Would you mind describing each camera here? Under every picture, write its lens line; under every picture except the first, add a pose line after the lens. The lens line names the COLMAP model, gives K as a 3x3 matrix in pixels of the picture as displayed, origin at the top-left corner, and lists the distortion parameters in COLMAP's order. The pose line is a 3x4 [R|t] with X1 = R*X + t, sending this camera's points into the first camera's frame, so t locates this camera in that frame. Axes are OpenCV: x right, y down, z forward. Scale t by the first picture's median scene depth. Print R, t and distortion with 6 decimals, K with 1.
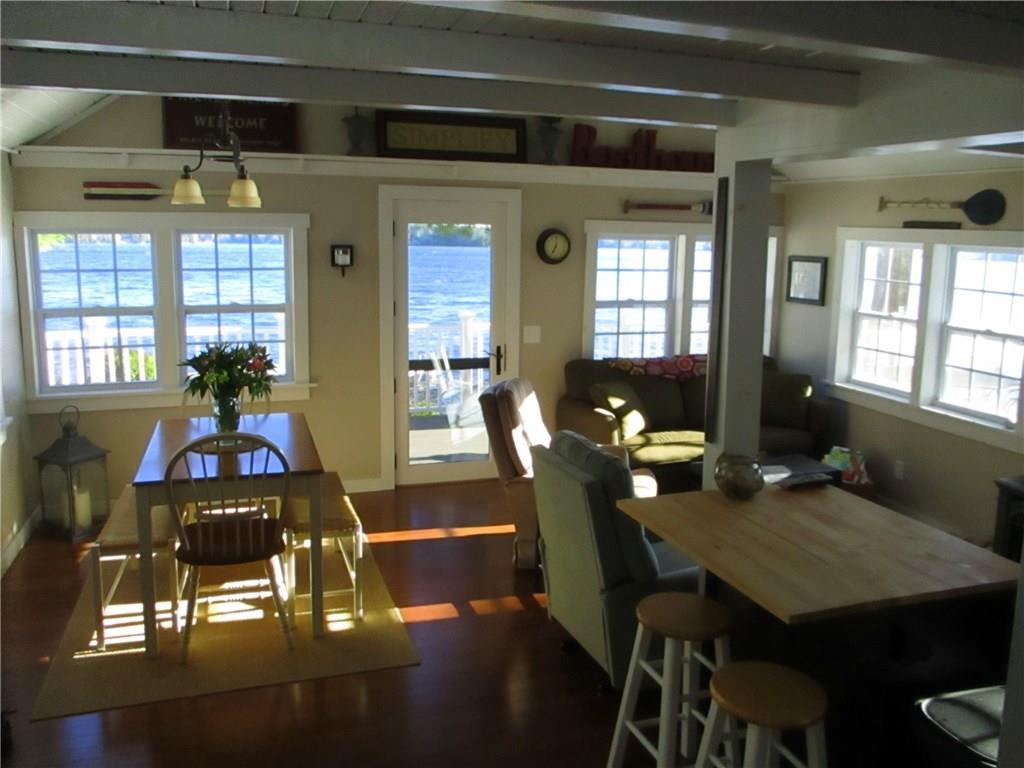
lens RADIAL K [[852.0, 0, 515.0], [0, 852.0, 363.6], [0, 0, 1]] dist [-0.034569, 0.003441]
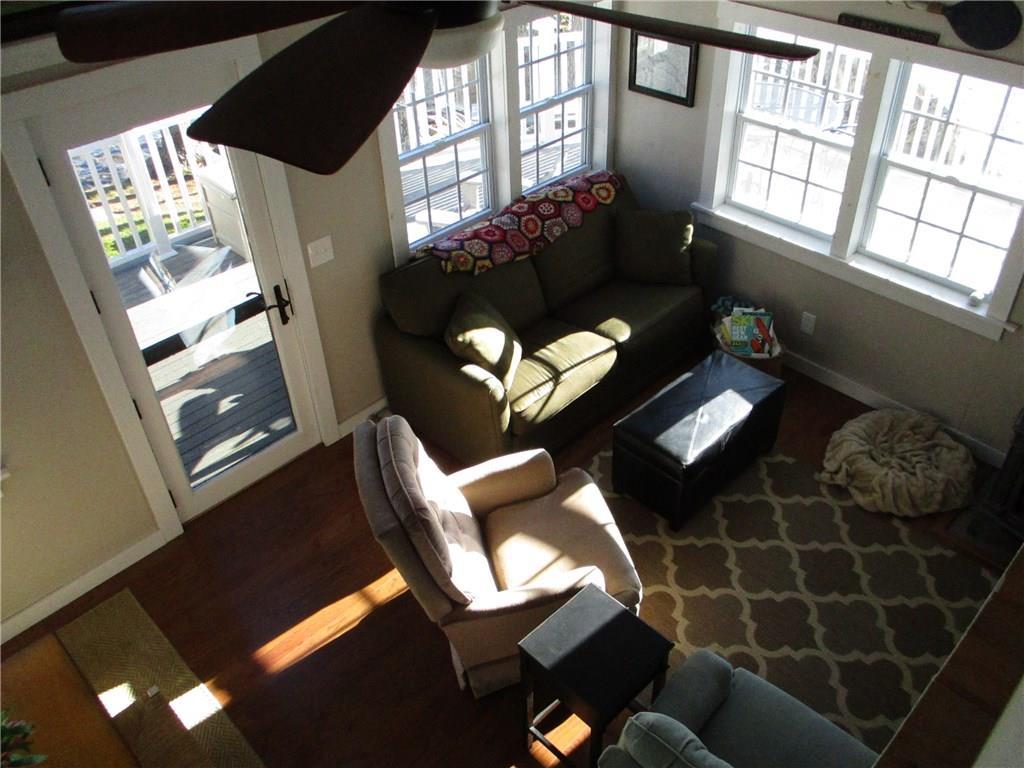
lens RADIAL K [[852.0, 0, 515.0], [0, 852.0, 363.6], [0, 0, 1]] dist [-0.034569, 0.003441]
pose [[0.893005, -0.304586, 0.331314, -0.094184], [0.111981, 0.863406, 0.491925, -0.281358], [-0.435892, -0.402191, 0.805134, 0.425820]]
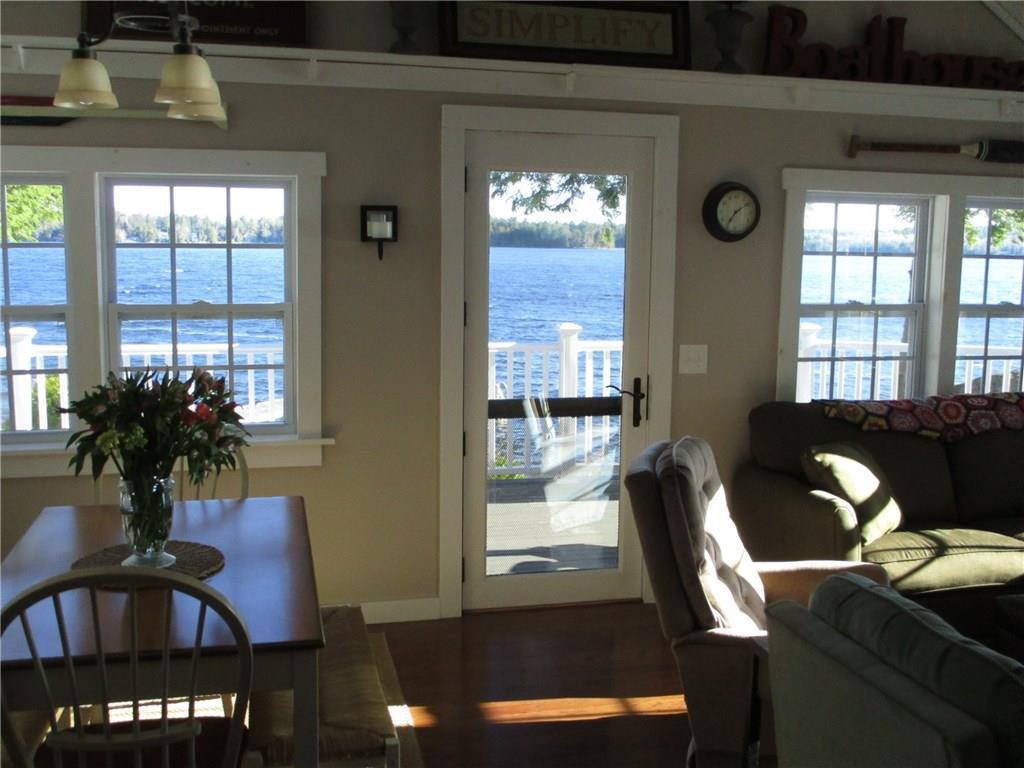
lens RADIAL K [[1065.9, 0, 514.7], [0, 1065.9, 363.4], [0, 0, 1]] dist [-0.043935, -0.007830]
pose [[0.996433, 0.009394, -0.083864, -0.045727], [-0.011863, 0.999509, -0.028993, -0.009035], [0.083551, 0.029884, 0.996055, 0.270603]]
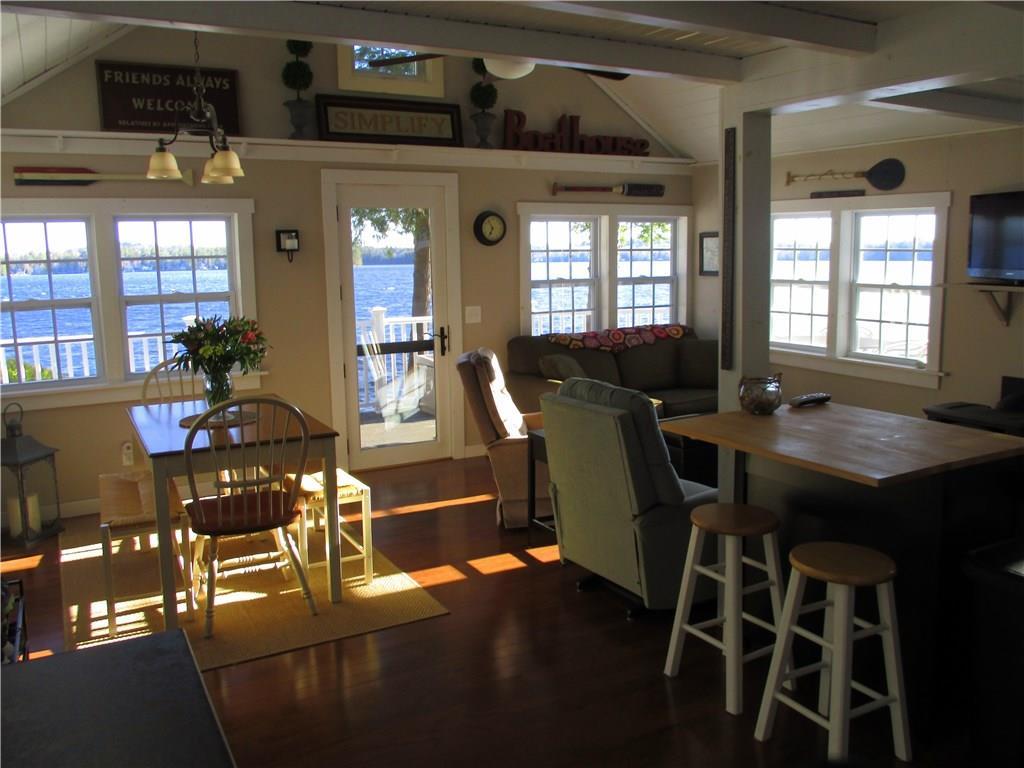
lens RADIAL K [[852.0, 0, 515.0], [0, 852.0, 363.6], [0, 0, 1]] dist [-0.034569, 0.003441]
pose [[0.982464, -0.056119, 0.177807, -0.126707], [0.059460, 0.998139, -0.013515, 0.045287], [-0.176718, 0.023850, 0.983972, -0.018106]]
